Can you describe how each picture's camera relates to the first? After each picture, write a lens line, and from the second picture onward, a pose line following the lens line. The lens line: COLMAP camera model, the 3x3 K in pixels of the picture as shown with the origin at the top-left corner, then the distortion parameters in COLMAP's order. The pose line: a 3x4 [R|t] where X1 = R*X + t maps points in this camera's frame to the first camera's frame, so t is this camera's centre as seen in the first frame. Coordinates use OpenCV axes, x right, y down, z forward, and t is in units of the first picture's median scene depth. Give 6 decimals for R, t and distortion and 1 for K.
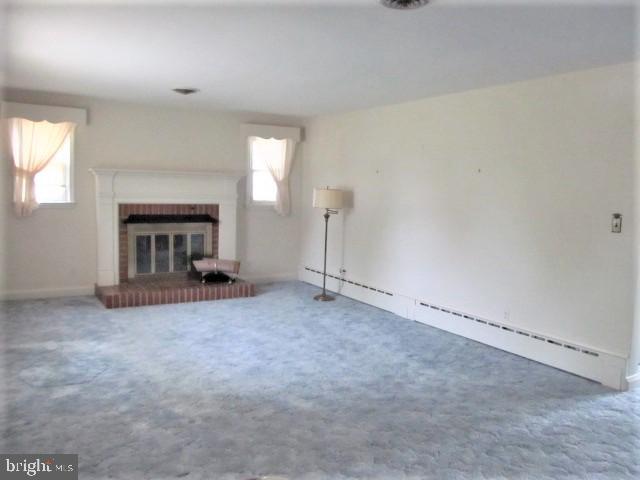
lens RADIAL K [[528.1, 0, 320.7], [0, 528.1, 241.3], [0, 0, 1]] dist [-0.068076, 0.033318]
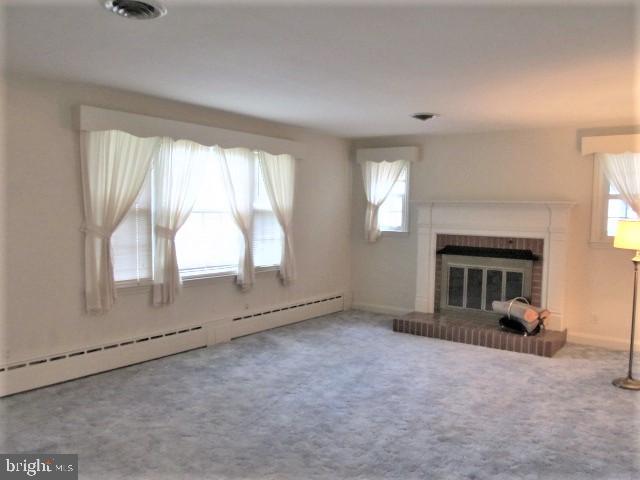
lens RADIAL K [[528.1, 0, 320.2], [0, 528.1, 237.6], [0, 0, 1]] dist [-0.068076, 0.033318]
pose [[0.367486, 0.025112, -0.929690, 0.477352], [-0.101730, 0.994723, -0.013343, -0.027741], [0.924449, 0.099481, 0.368101, 0.407579]]
